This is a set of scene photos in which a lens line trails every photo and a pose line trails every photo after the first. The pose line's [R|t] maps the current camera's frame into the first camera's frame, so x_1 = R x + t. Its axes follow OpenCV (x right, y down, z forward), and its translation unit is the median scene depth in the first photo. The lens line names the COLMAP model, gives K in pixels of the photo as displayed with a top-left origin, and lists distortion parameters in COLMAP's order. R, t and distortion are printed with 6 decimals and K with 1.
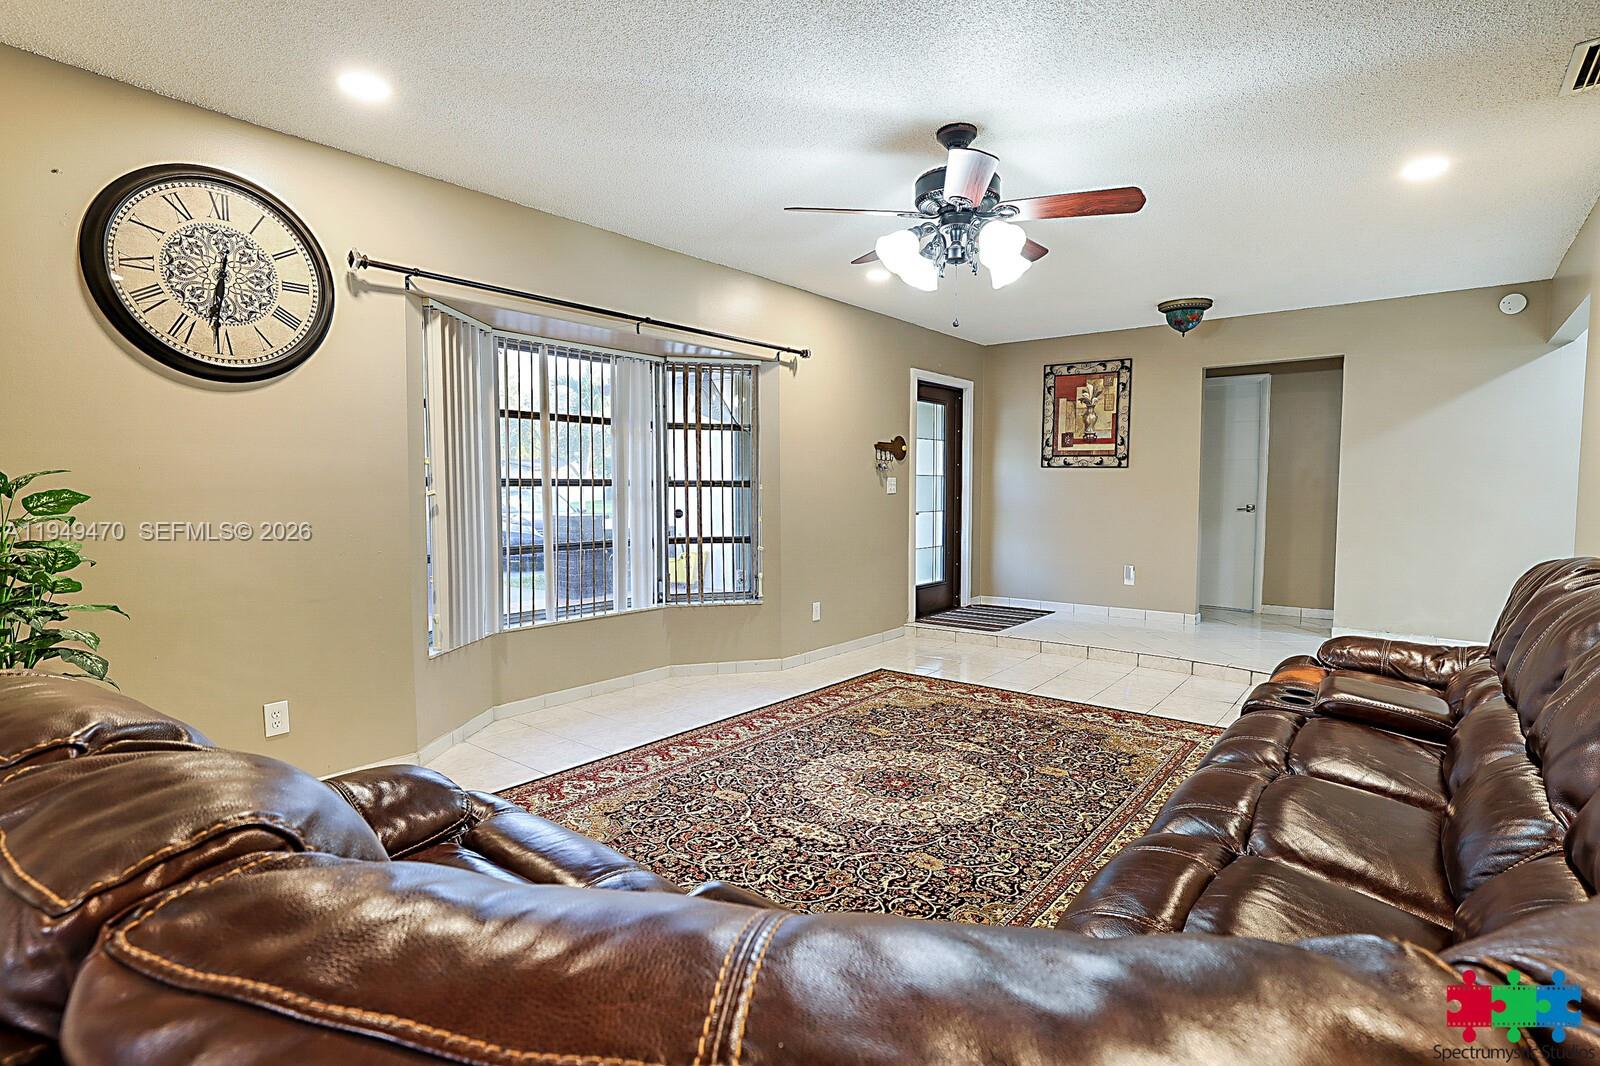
lens RADIAL K [[832.7, 0, 802.0], [0, 832.7, 485.4], [0, 0, 1]] dist [-0.039180, 0.000165]
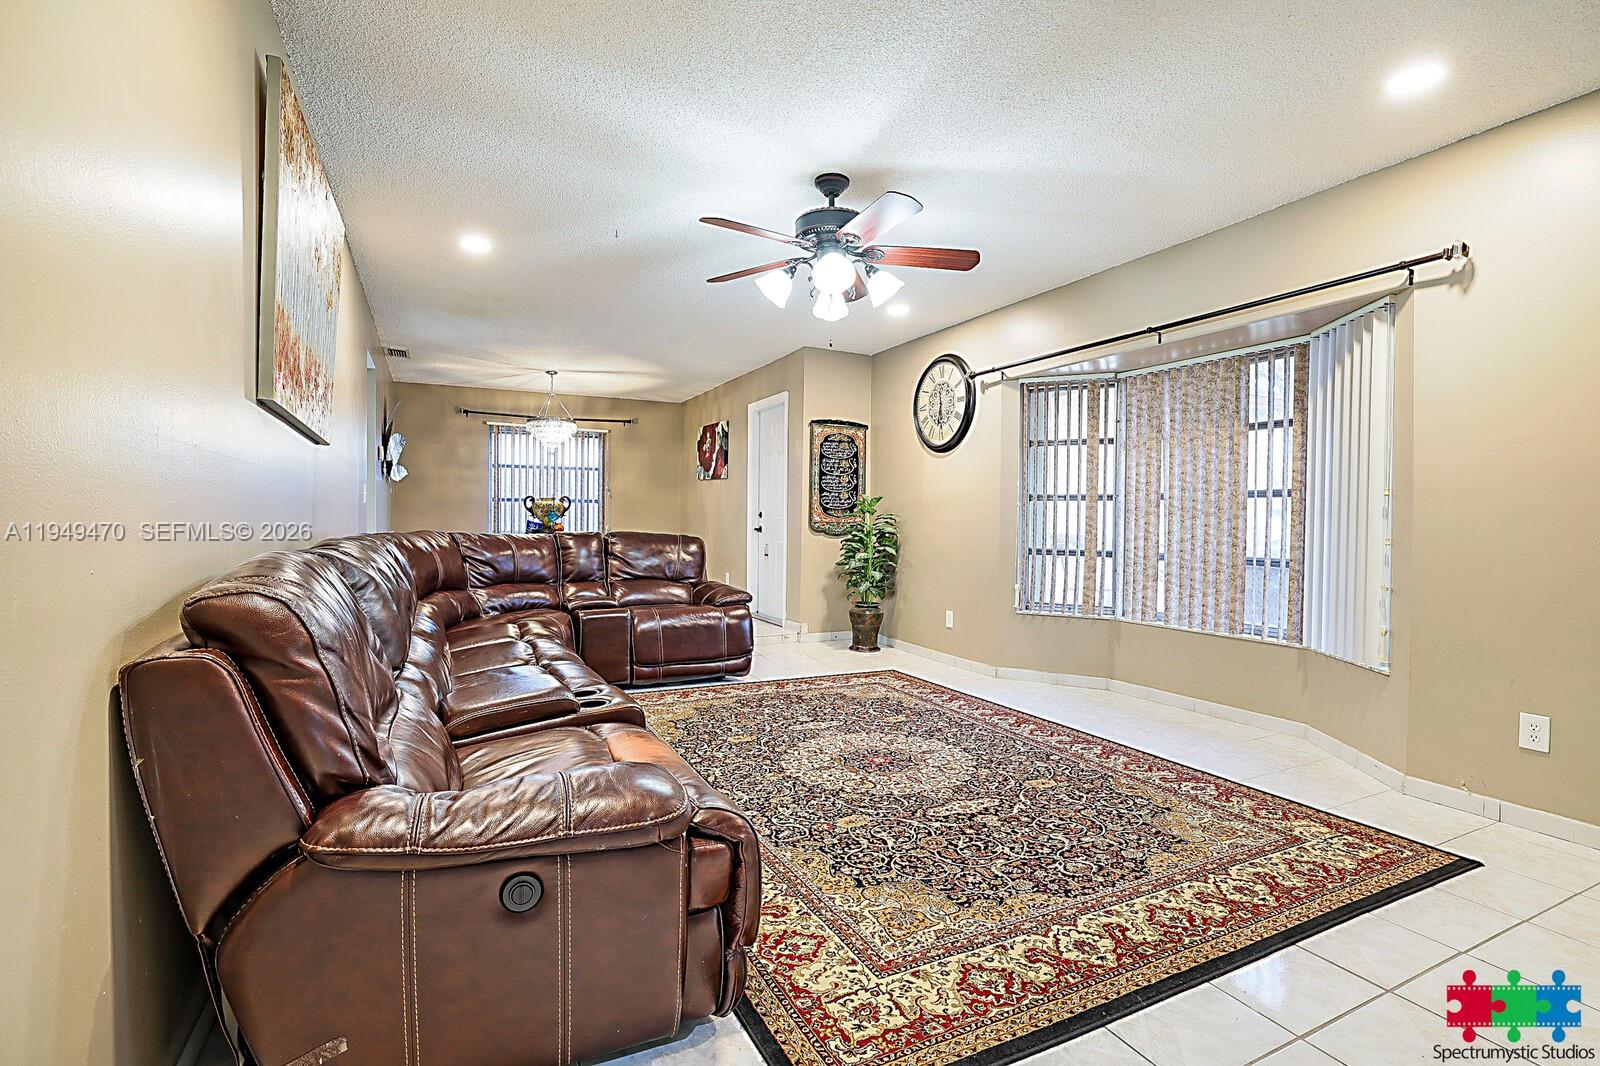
lens RADIAL K [[757.4, 0, 788.0], [0, 757.4, 535.9], [0, 0, 1]] dist [-0.028529, 0.018567]
pose [[-0.454221, 0.014889, -0.890765, 0.944432], [-0.008211, 0.999748, 0.020897, 0.036419], [0.890851, 0.016806, -0.453984, 1.195277]]
